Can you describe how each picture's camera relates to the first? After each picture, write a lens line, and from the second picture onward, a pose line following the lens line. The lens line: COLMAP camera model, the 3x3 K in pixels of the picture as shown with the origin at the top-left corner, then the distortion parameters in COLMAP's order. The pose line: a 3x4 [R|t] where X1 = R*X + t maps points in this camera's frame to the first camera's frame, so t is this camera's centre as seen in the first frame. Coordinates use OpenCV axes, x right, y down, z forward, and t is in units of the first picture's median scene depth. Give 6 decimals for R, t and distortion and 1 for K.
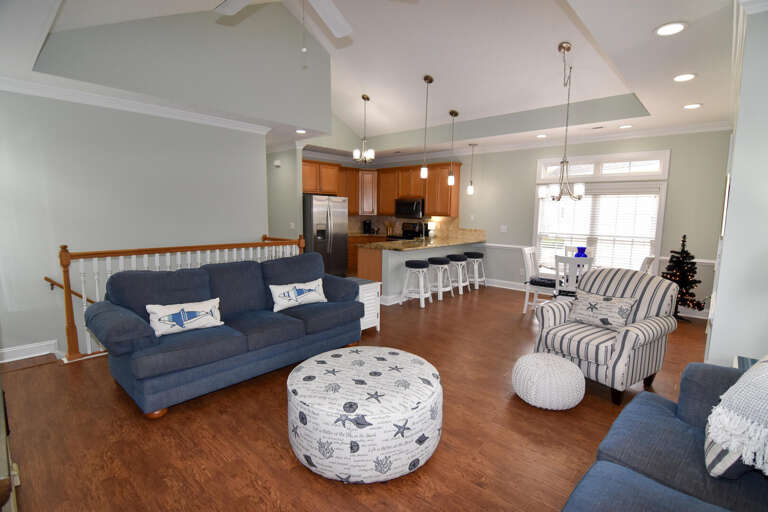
lens RADIAL K [[370.4, 0, 384.0], [0, 370.4, 255.2], [0, 0, 1]] dist [-0.016432, -0.000989]
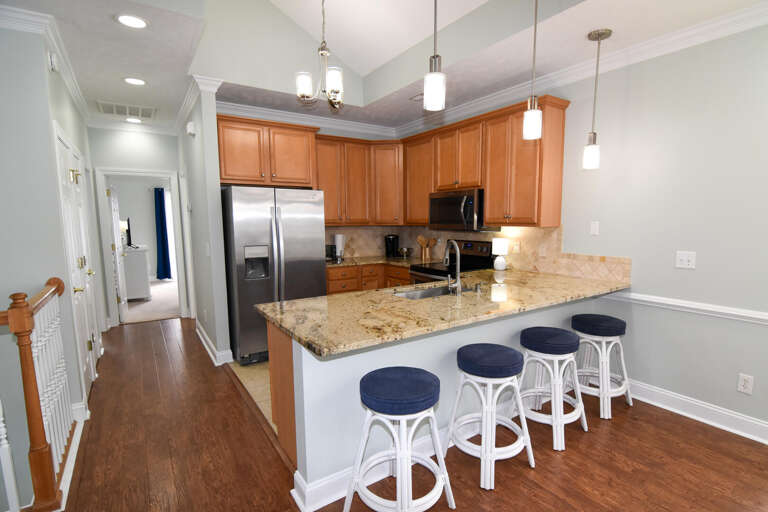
lens RADIAL K [[370.4, 0, 407.3], [0, 370.4, 265.6], [0, 0, 1]] dist [-0.016432, -0.000989]
pose [[0.975605, 0.009898, -0.219310, 0.123658], [-0.010071, 0.999949, 0.000332, -0.057000], [0.219302, 0.001884, 0.975655, 0.545031]]
